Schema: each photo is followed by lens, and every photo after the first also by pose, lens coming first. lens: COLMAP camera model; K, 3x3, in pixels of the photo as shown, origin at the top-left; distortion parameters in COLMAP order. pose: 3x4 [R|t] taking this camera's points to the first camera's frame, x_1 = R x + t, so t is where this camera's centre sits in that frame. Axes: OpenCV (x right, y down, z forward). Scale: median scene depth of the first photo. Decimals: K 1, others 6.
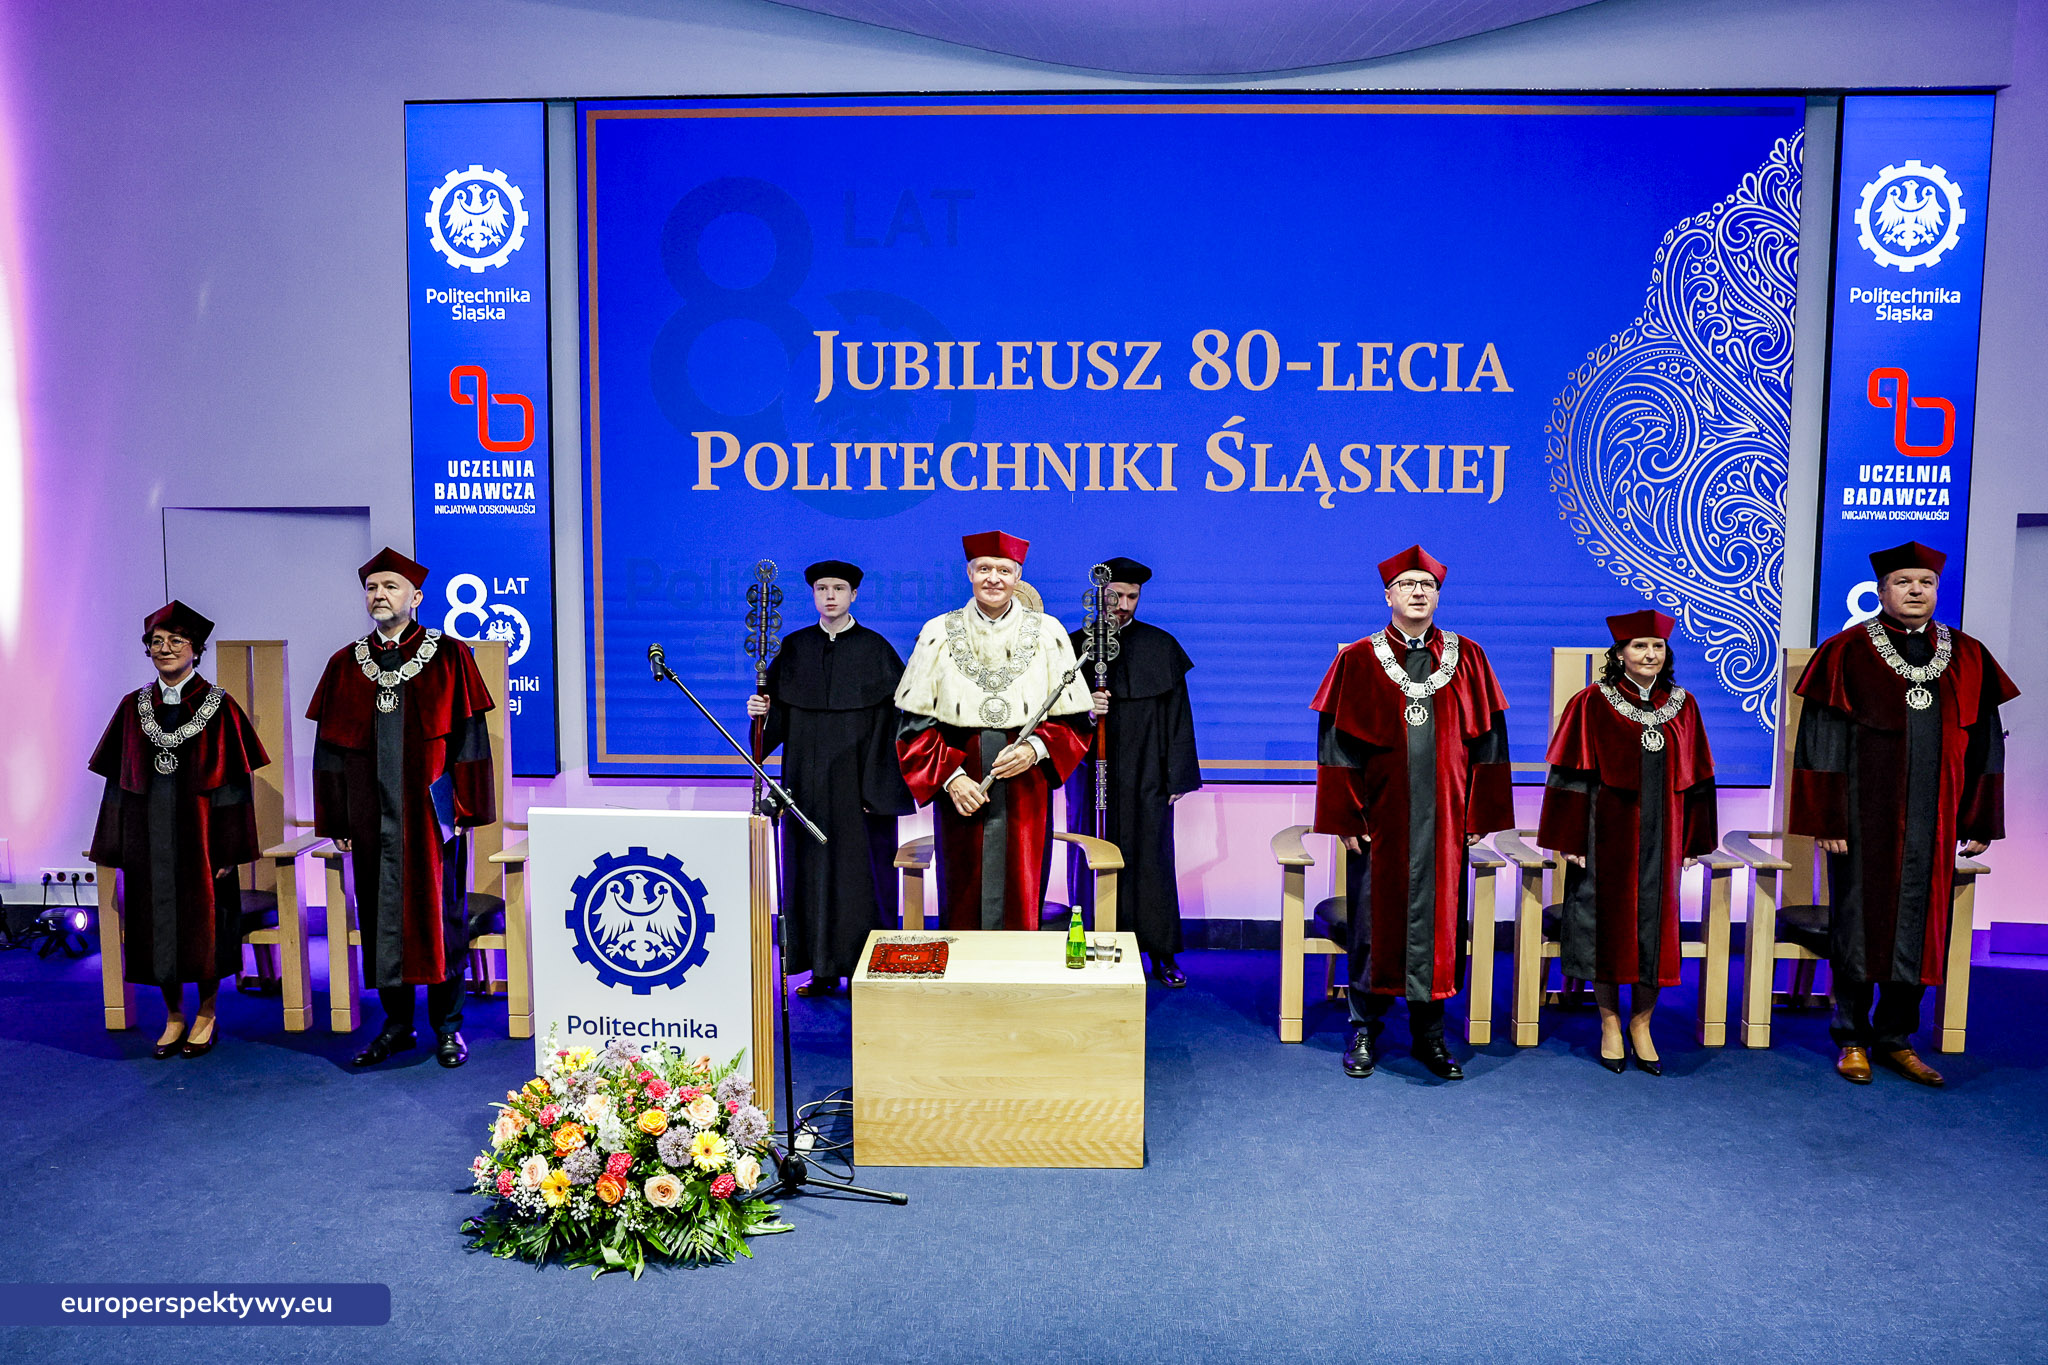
lens RADIAL K [[1651.1, 0, 995.4], [0, 1651.1, 680.1], [0, 0, 1]] dist [-0.080718, 0.101365]
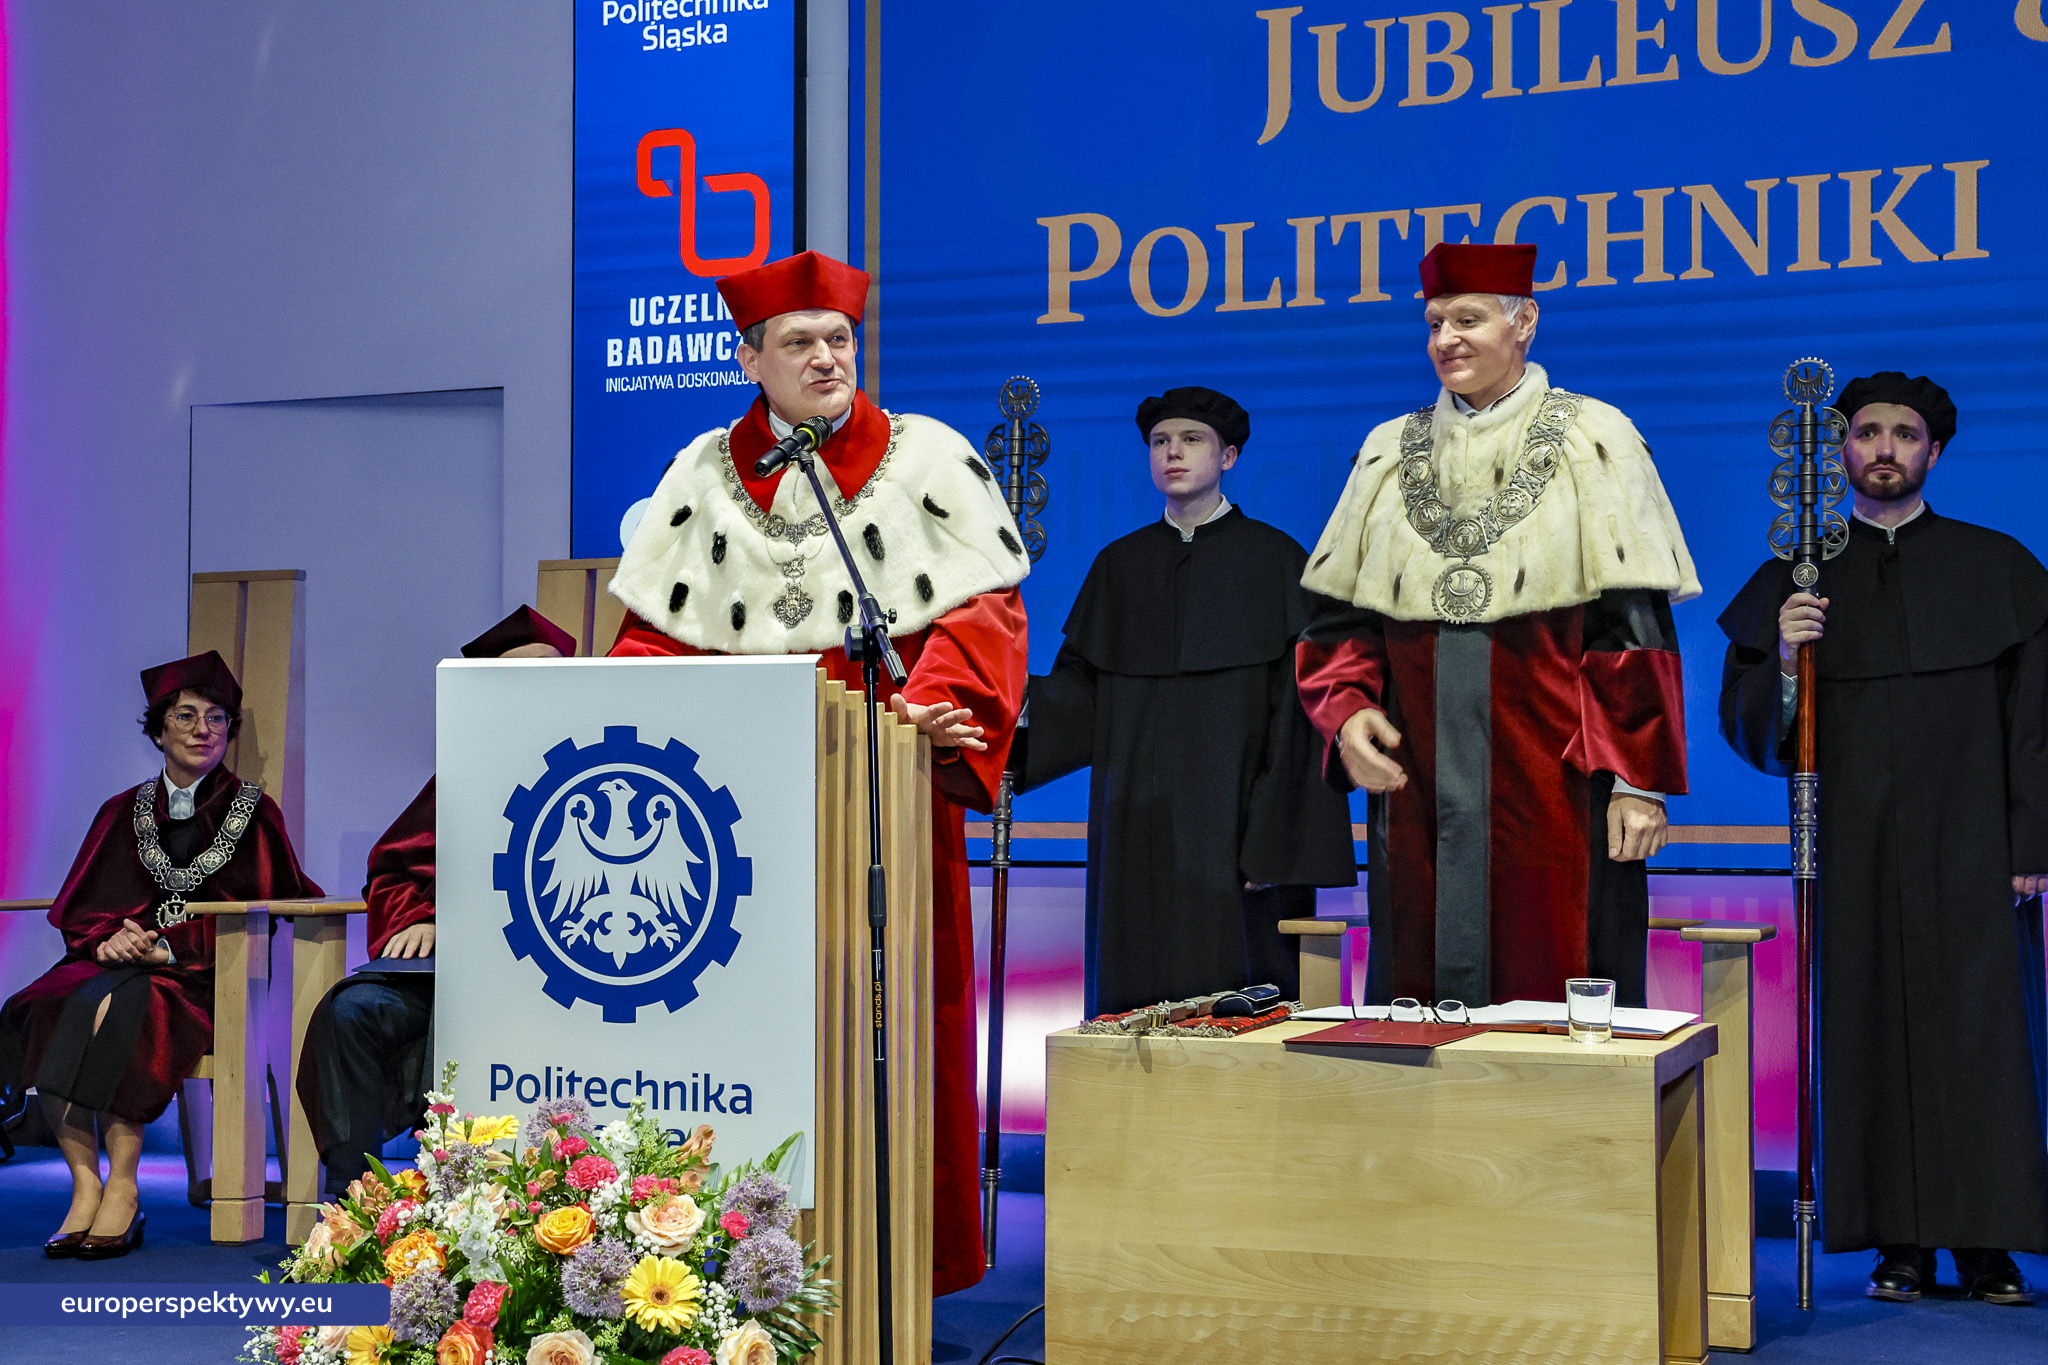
lens RADIAL K [[2995.6, 0, 1000.4], [0, 2995.6, 681.9], [0, 0, 1]] dist [0.080541, 0.173525]
pose [[0.937649, -0.016255, -0.347203, 0.146851], [-0.035189, 0.989334, -0.141348, 0.142675], [0.345798, 0.144752, 0.927076, 0.106858]]
